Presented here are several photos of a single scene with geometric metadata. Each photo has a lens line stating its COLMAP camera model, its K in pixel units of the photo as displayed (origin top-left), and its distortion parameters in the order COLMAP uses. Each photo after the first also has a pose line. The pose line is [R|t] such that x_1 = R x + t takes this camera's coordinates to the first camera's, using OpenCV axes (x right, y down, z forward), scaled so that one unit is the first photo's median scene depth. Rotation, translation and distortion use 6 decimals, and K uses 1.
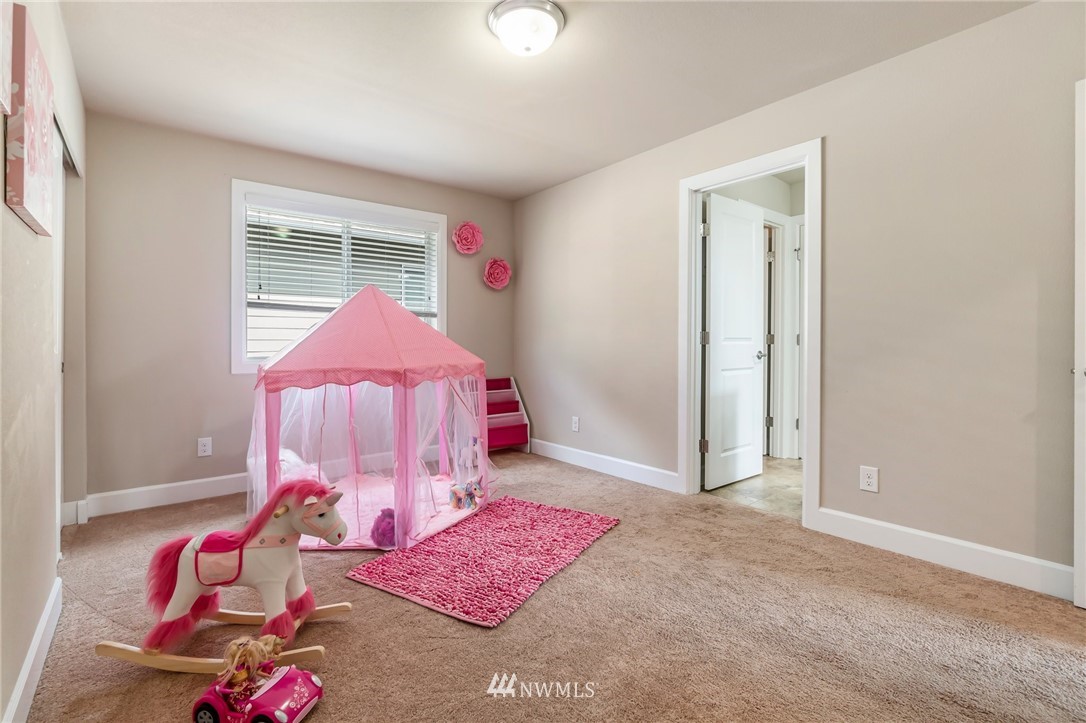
lens RADIAL K [[503.6, 0, 544.1], [0, 503.6, 353.3], [0, 0, 1]] dist [-0.009429, 0.002336]
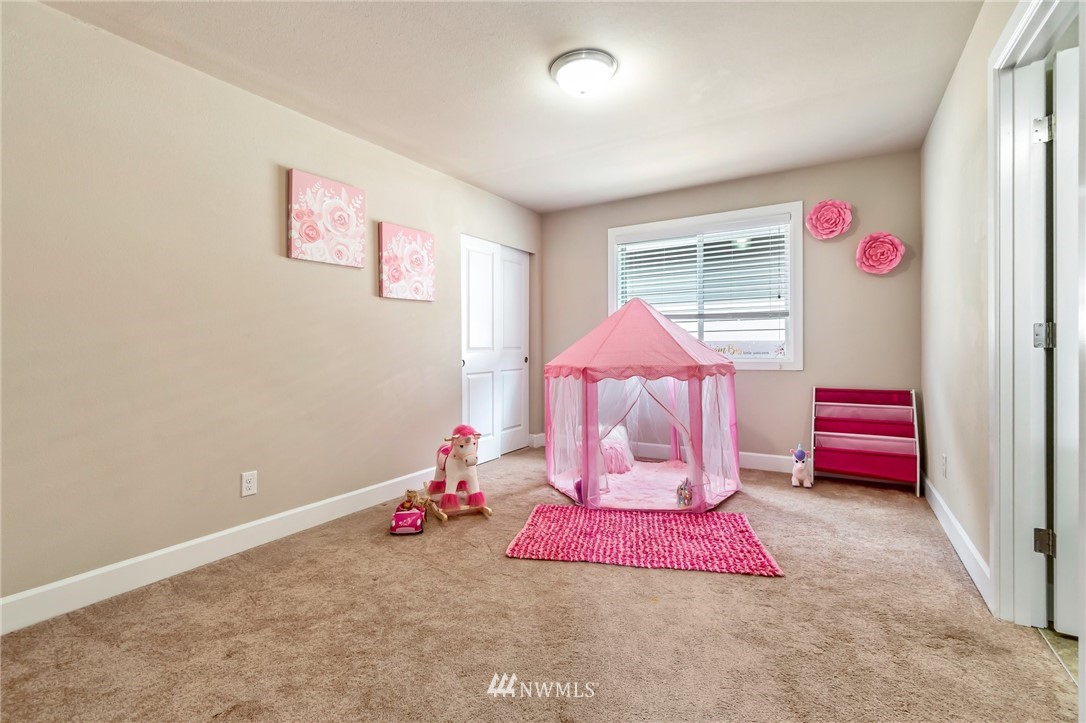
lens RADIAL K [[503.6, 0, 512.9], [0, 503.6, 346.4], [0, 0, 1]] dist [-0.009429, 0.002336]
pose [[0.306631, 0.002950, -0.951824, 0.612009], [-0.009579, 0.999954, 0.000013, -0.013904], [0.951780, 0.009114, 0.306645, 0.296783]]
